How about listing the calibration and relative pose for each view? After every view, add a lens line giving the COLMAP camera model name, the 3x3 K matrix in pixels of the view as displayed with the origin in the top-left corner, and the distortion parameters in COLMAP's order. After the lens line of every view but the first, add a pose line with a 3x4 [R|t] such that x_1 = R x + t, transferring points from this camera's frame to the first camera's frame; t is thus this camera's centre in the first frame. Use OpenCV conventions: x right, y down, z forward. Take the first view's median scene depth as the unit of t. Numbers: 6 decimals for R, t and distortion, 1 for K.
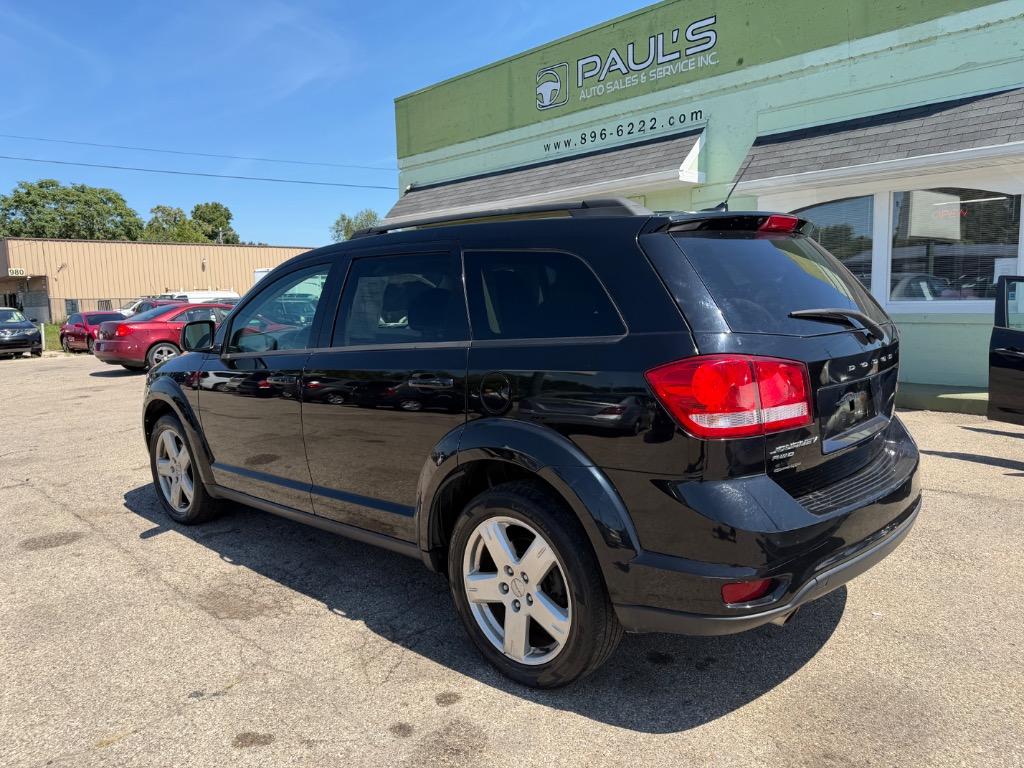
lens RADIAL K [[730.4, 0, 509.1], [0, 730.4, 385.6], [0, 0, 1]] dist [0.037870, -0.050507]
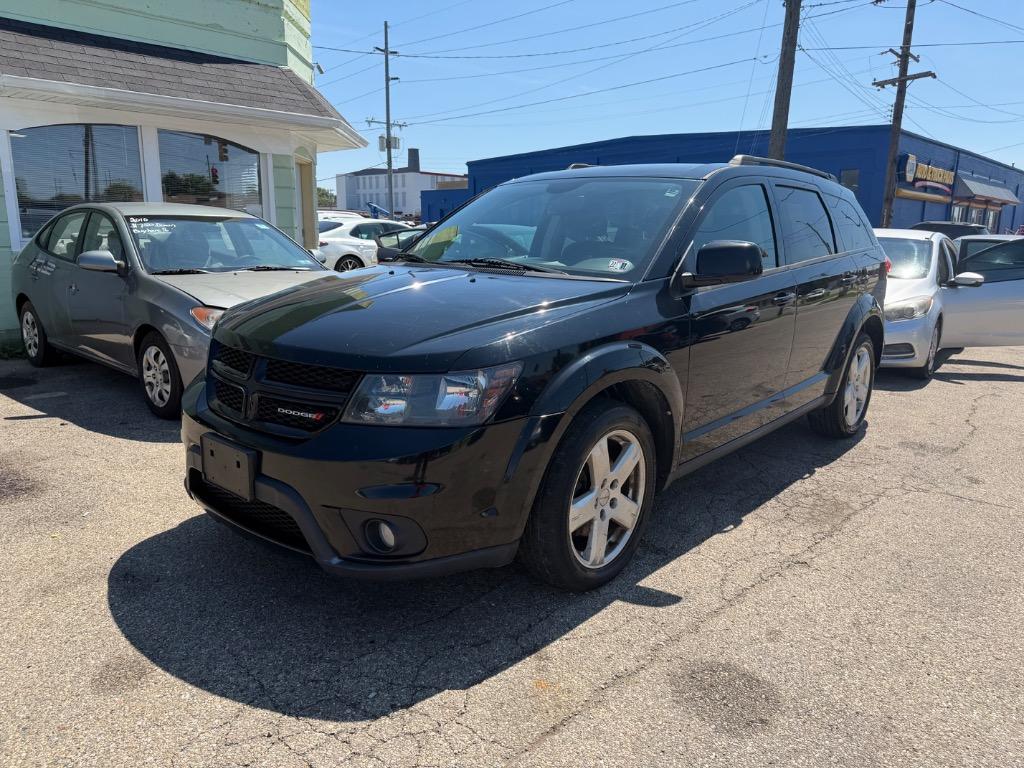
lens RADIAL K [[730.4, 0, 509.1], [0, 730.4, 385.6], [0, 0, 1]] dist [0.037870, -0.050507]
pose [[-0.039989, -0.178171, 0.983187, -0.456071], [0.108726, 0.977355, 0.181537, -0.040717], [-0.993267, 0.114157, -0.019712, 0.484965]]
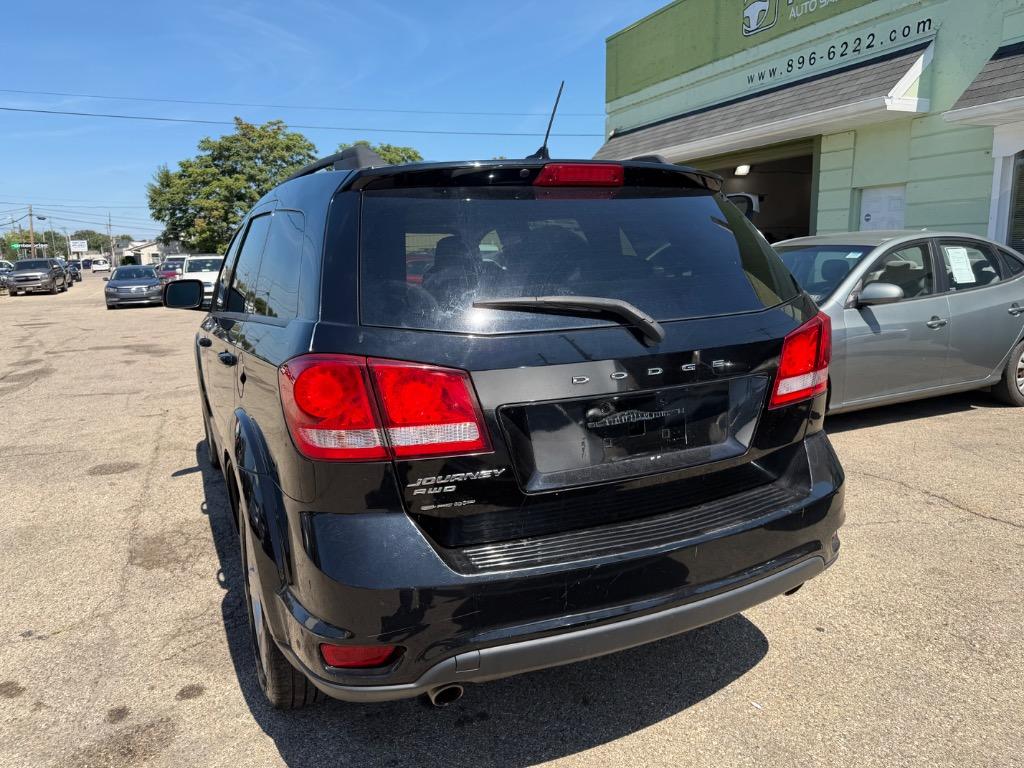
lens RADIAL K [[730.4, 0, 509.1], [0, 730.4, 385.6], [0, 0, 1]] dist [0.037870, -0.050507]
pose [[0.930763, 0.075088, -0.357830, 0.152542], [-0.050606, 0.995722, 0.077312, -0.016260], [0.362104, -0.053851, 0.930581, 0.069937]]
